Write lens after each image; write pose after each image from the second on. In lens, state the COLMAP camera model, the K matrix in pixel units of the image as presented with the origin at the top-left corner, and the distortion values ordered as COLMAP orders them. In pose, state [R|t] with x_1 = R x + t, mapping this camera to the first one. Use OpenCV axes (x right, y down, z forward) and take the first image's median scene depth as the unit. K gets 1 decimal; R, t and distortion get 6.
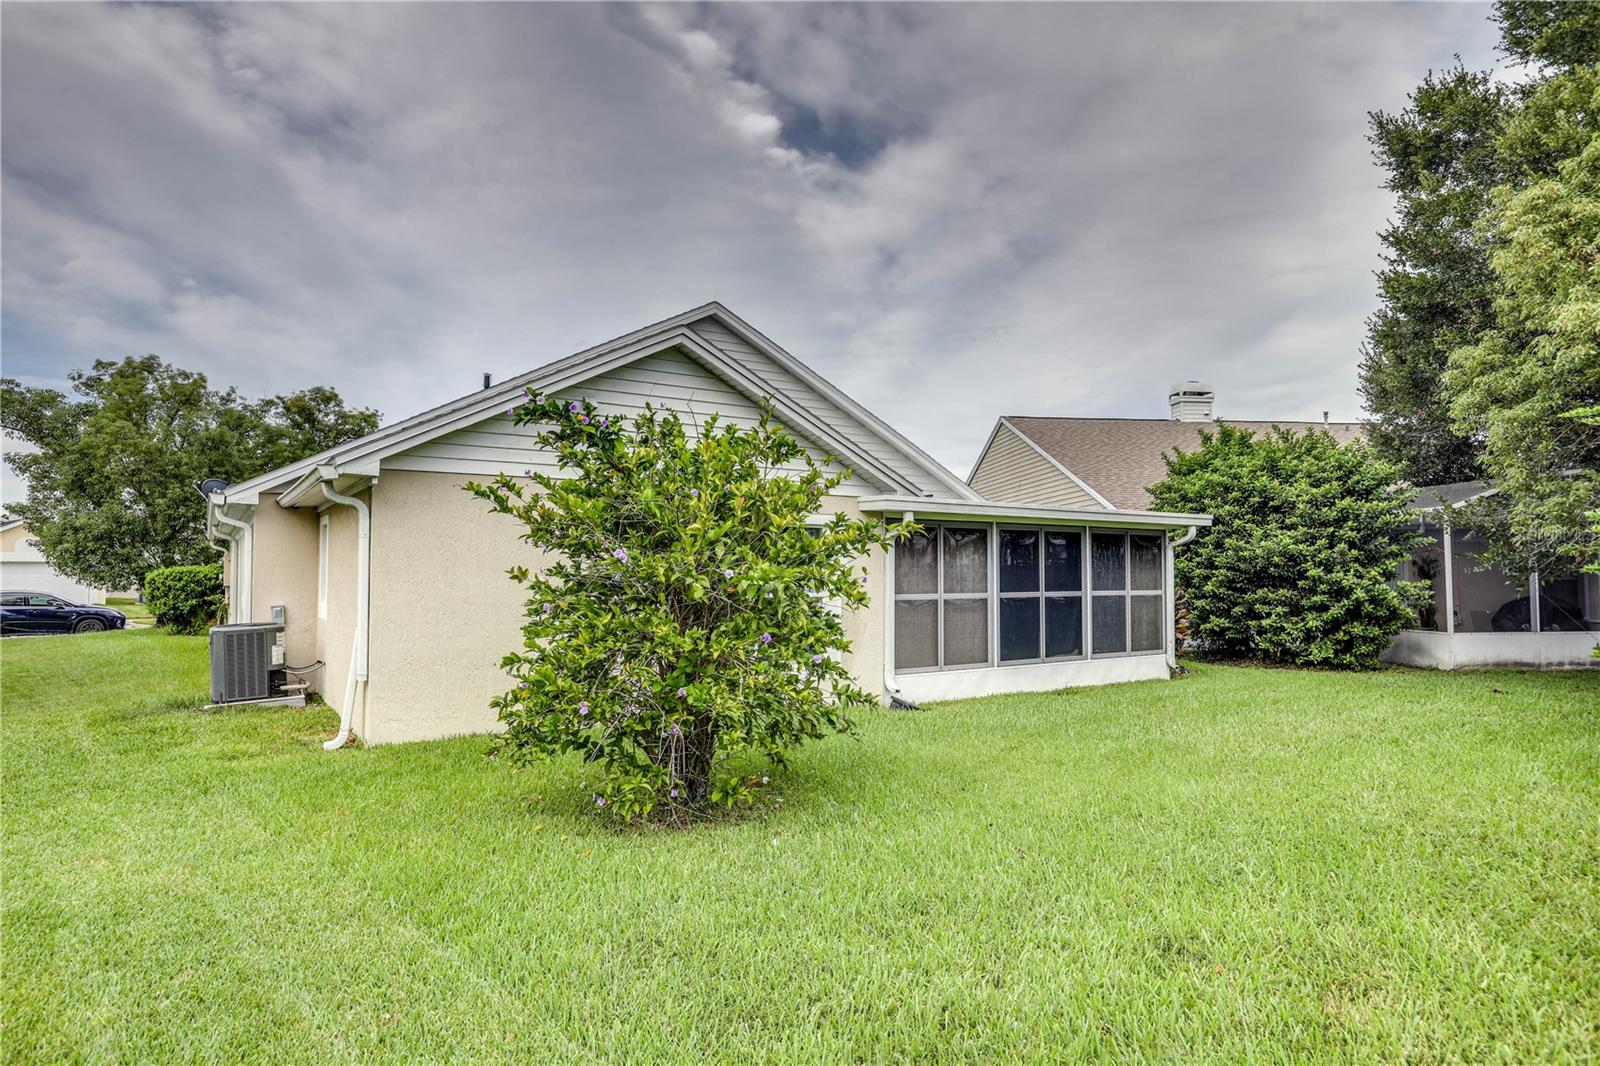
lens RADIAL K [[724.8, 0, 814.2], [0, 724.8, 547.9], [0, 0, 1]] dist [-0.003414, 0.000357]
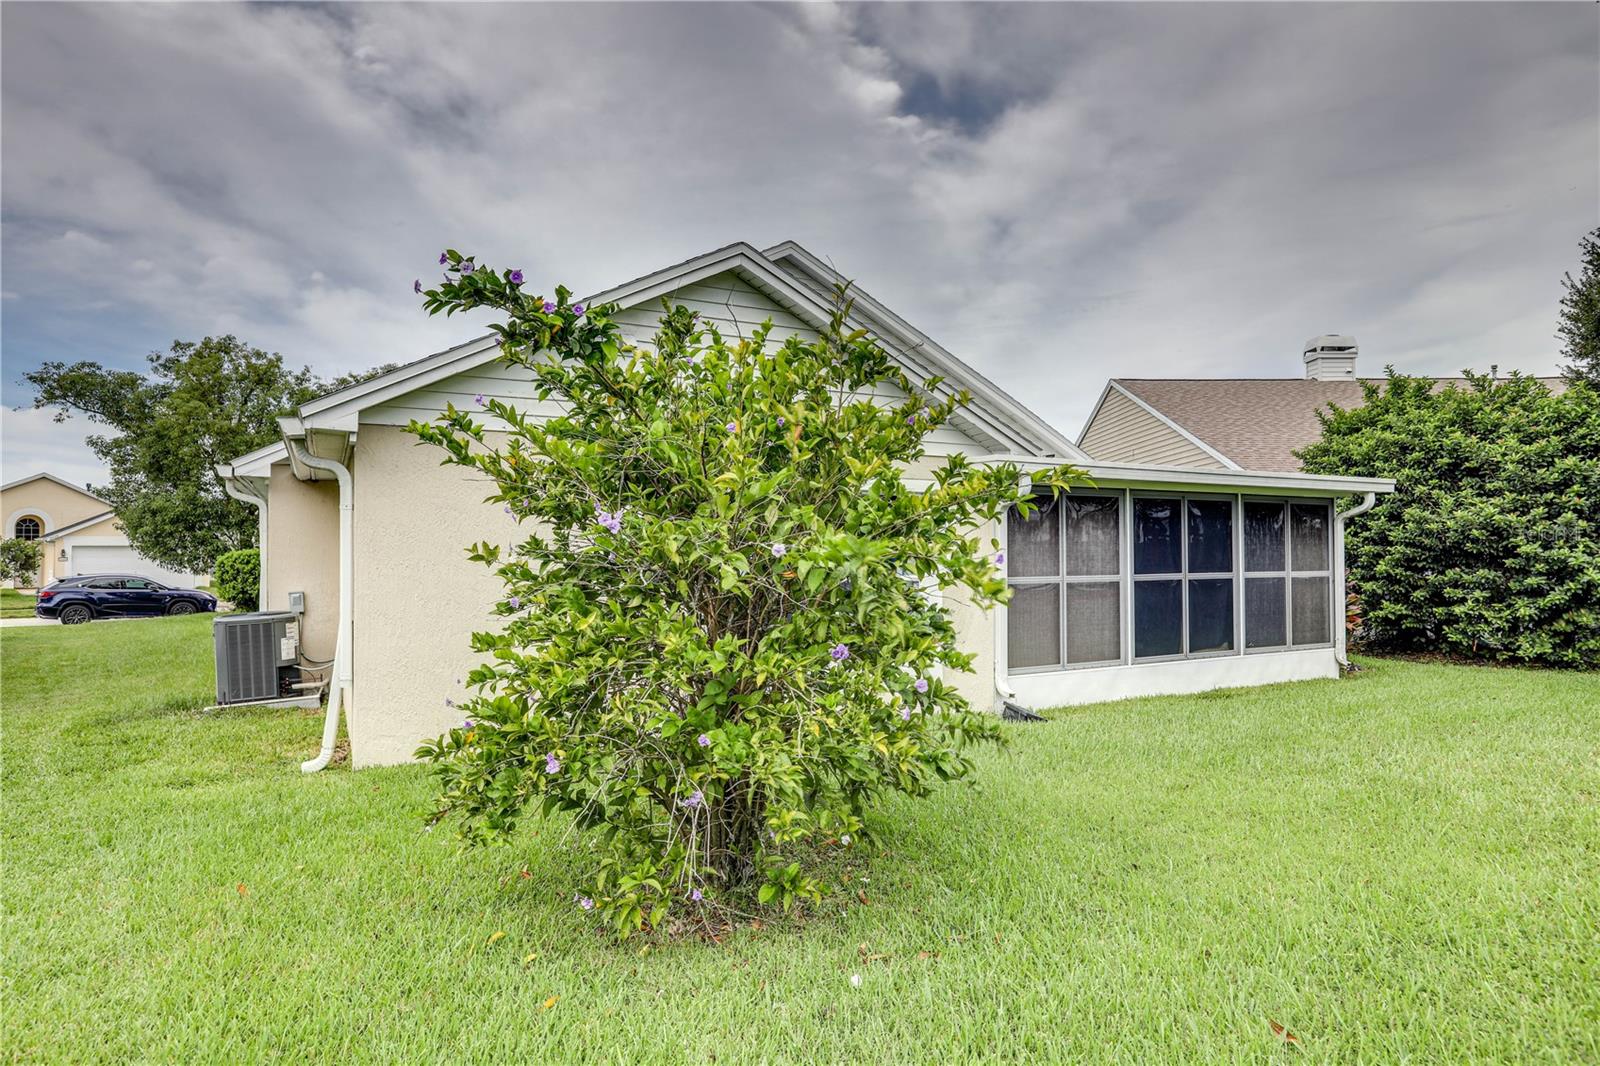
lens RADIAL K [[724.8, 0, 814.2], [0, 724.8, 547.9], [0, 0, 1]] dist [-0.003414, 0.000357]
pose [[0.992504, -0.006142, -0.122059, -0.004310], [0.009401, 0.999614, 0.026145, 0.006417], [0.121851, -0.027097, 0.992178, 0.140378]]
